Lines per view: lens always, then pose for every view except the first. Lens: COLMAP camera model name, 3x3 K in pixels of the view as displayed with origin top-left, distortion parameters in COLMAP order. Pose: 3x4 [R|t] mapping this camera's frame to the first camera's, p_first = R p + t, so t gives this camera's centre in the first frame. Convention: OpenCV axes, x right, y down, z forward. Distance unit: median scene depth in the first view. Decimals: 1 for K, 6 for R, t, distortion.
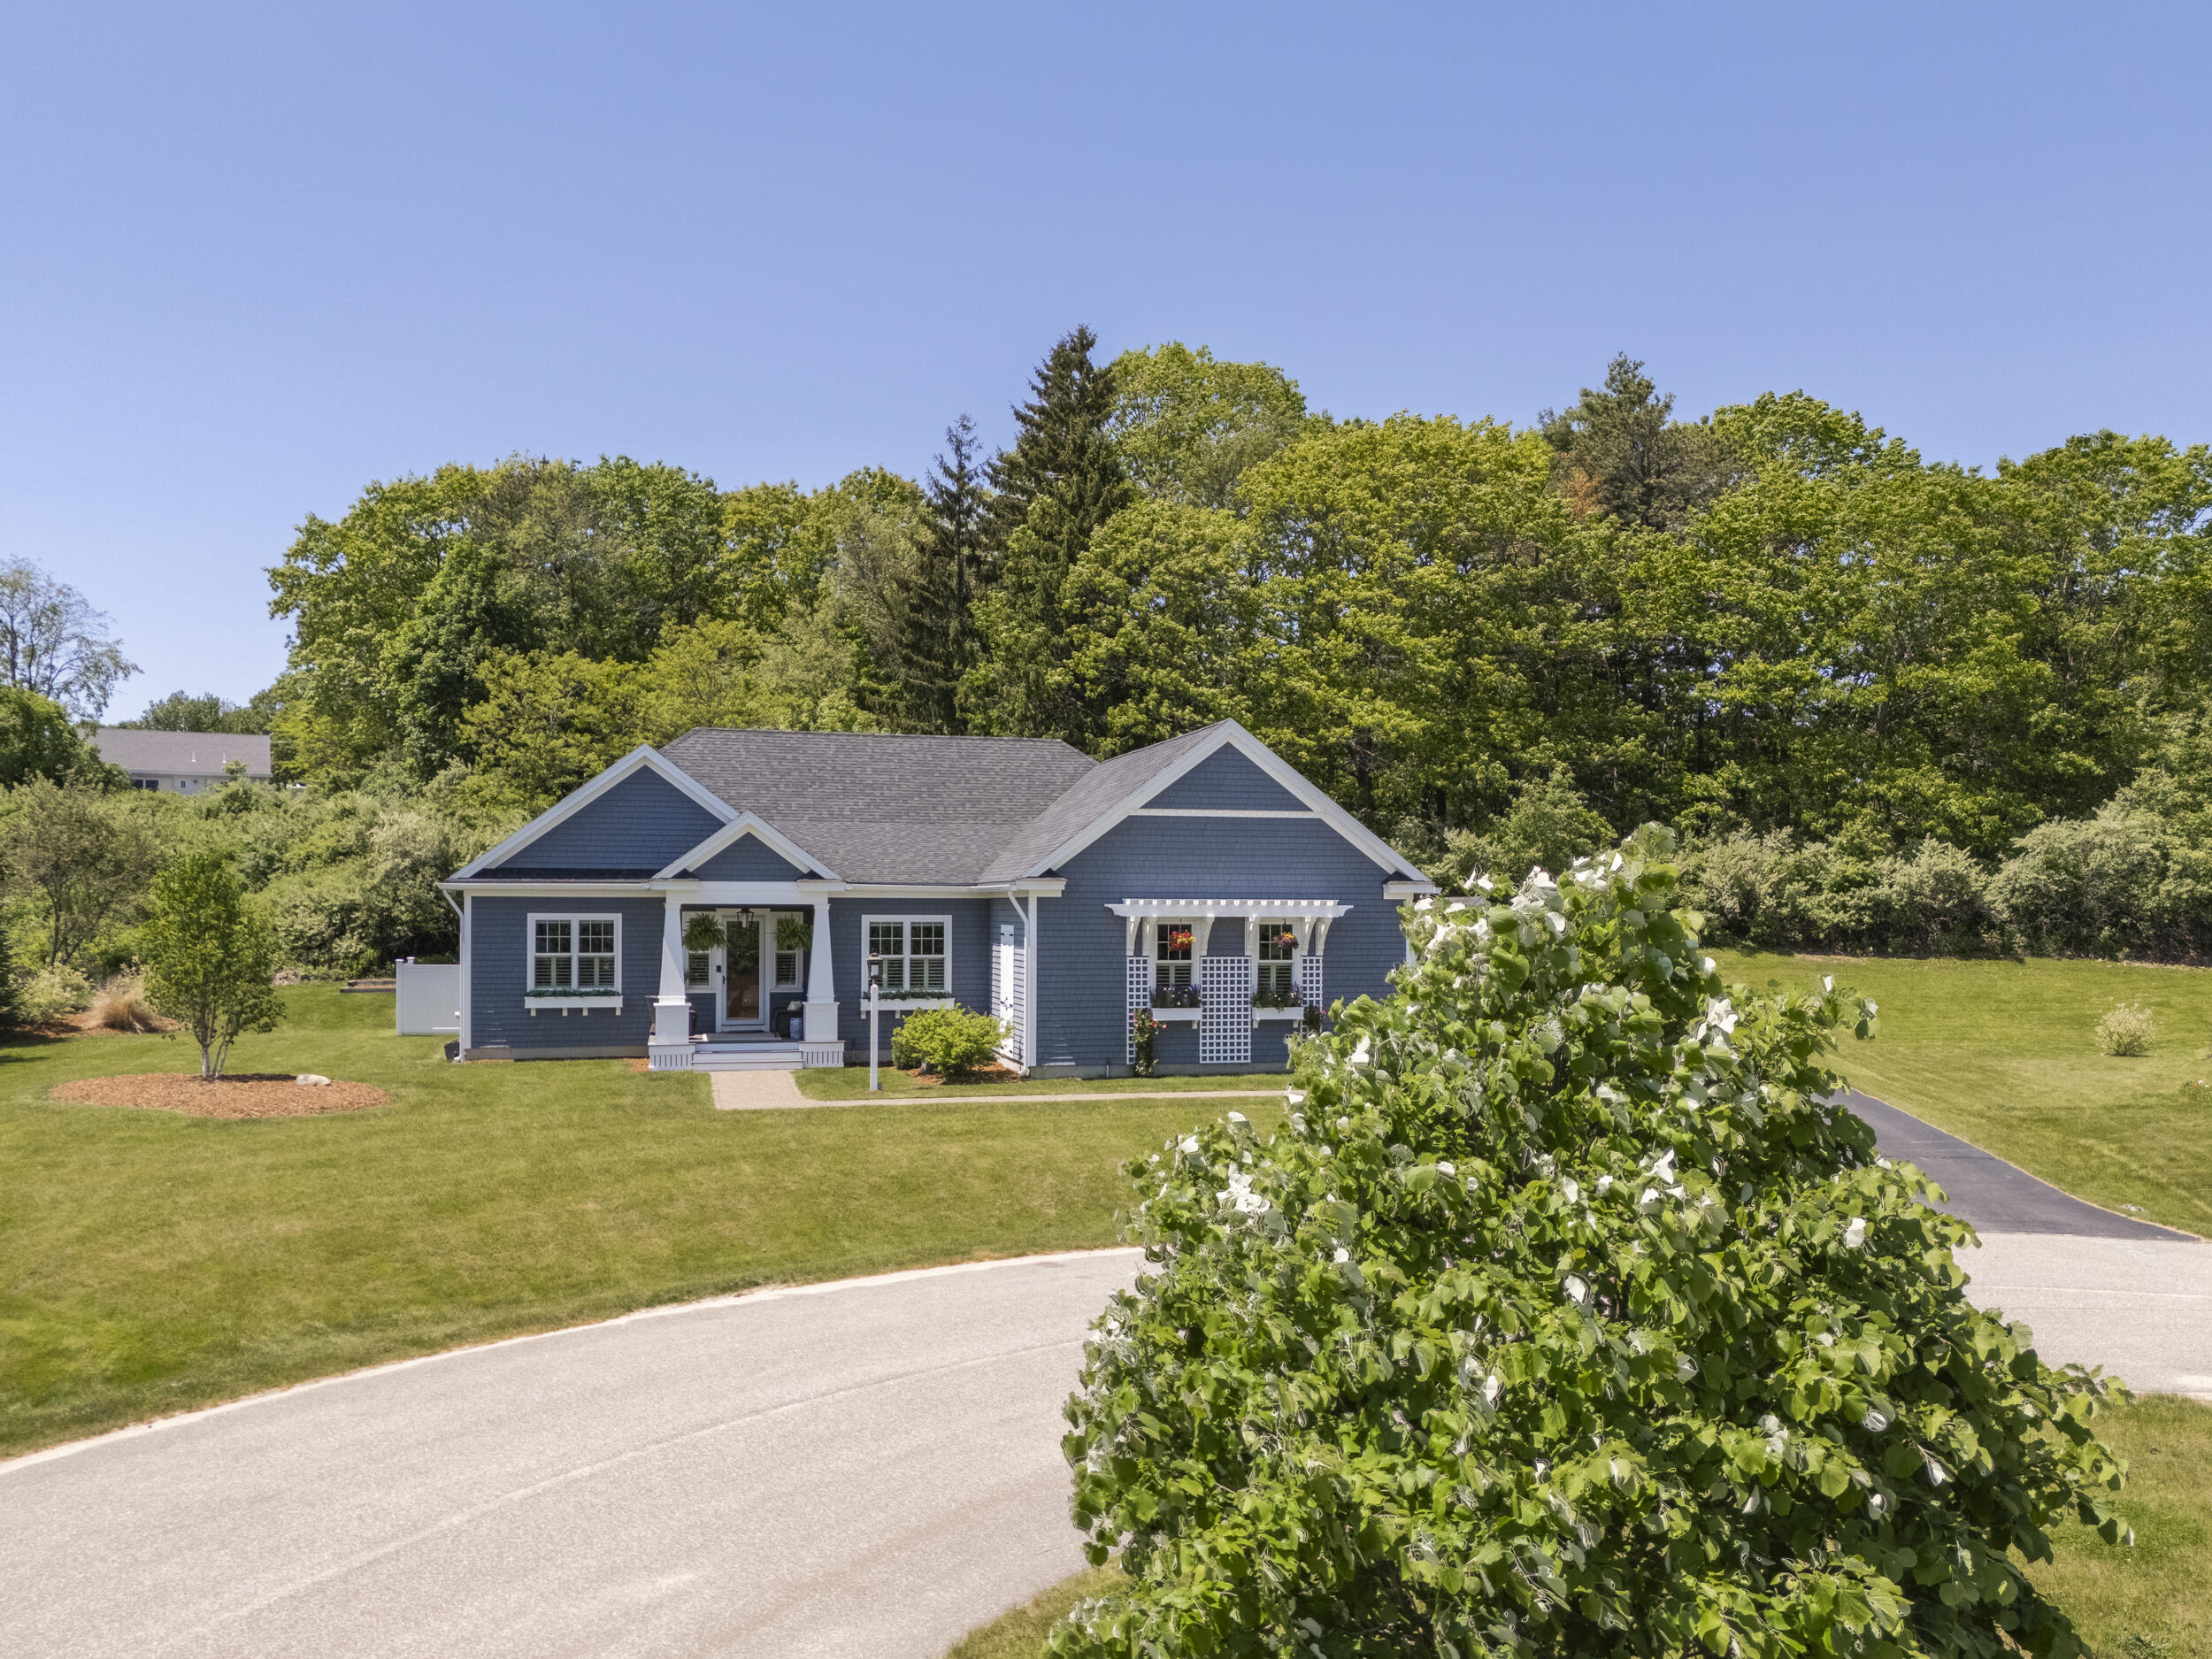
lens RADIAL K [[1801.3, 0, 1167.8], [0, 1801.3, 924.0], [0, 0, 1]] dist [0.013777, -0.003358]
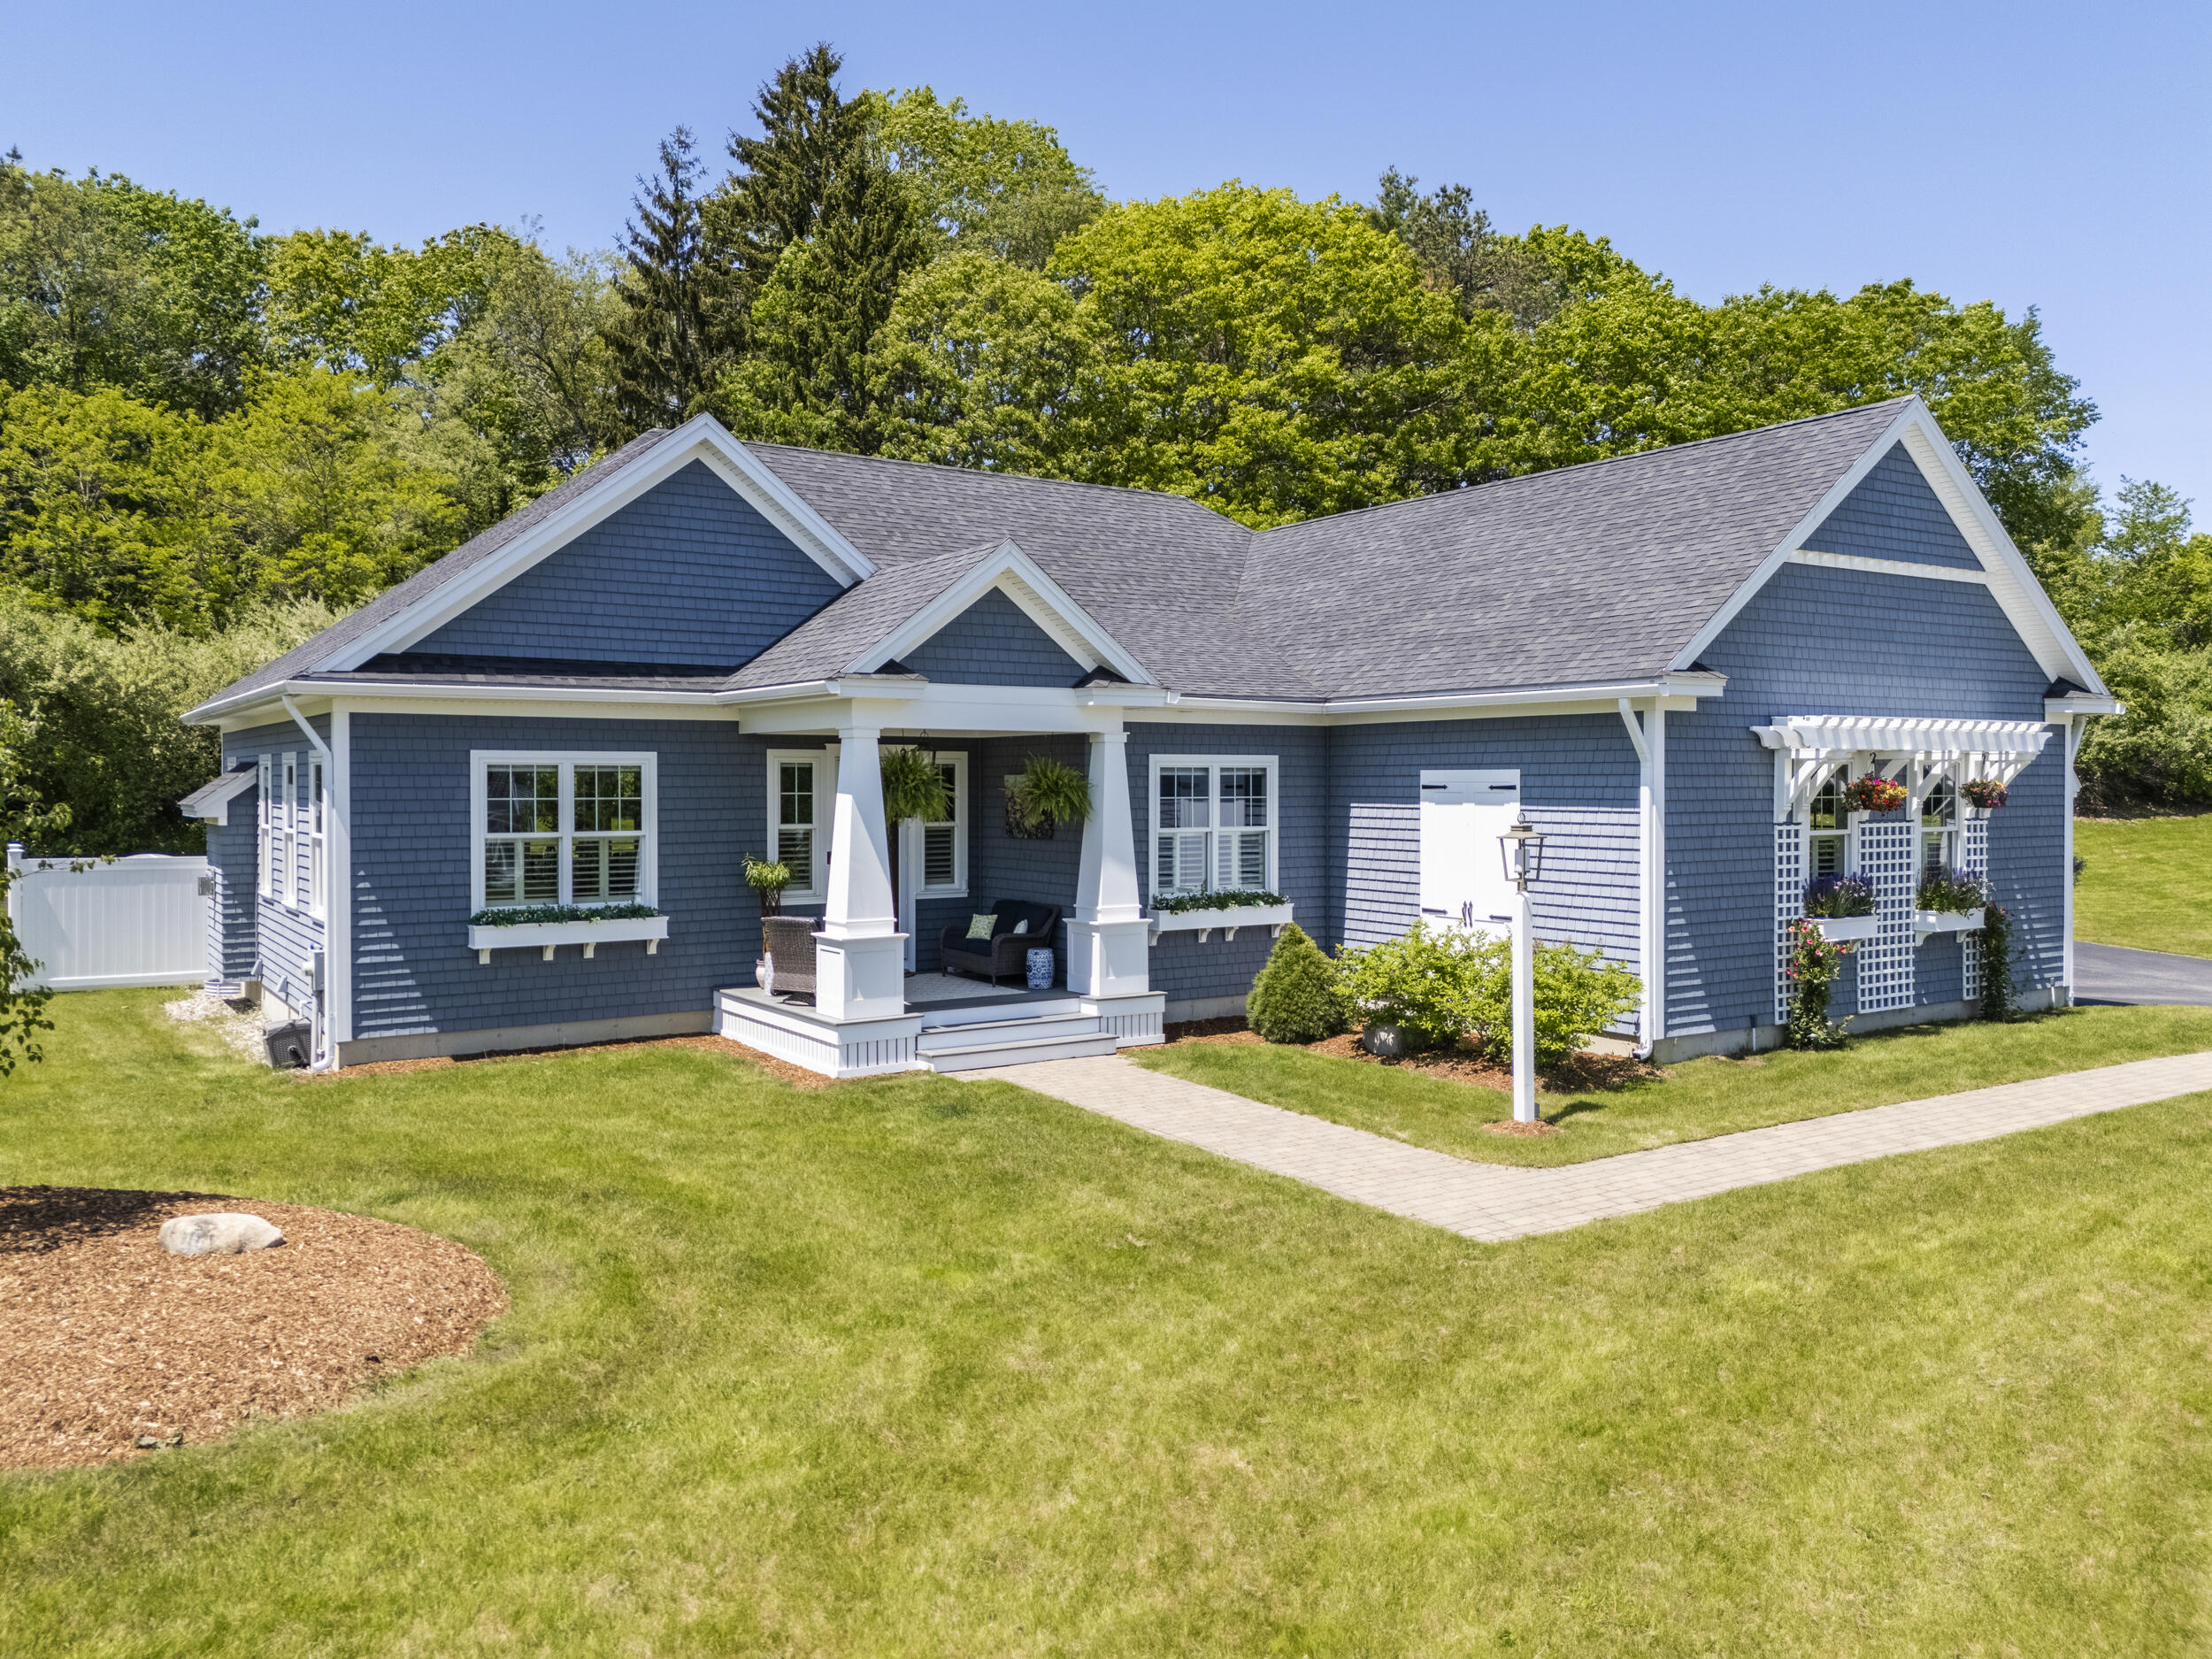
lens RADIAL K [[1620.4, 0, 1096.0], [0, 1620.4, 825.5], [0, 0, 1]] dist [0.055008, -0.002287]
pose [[0.947821, -0.012627, 0.318553, -0.332255], [0.007014, 0.999799, 0.018763, 0.006892], [-0.318726, -0.015549, 0.947719, 0.532030]]
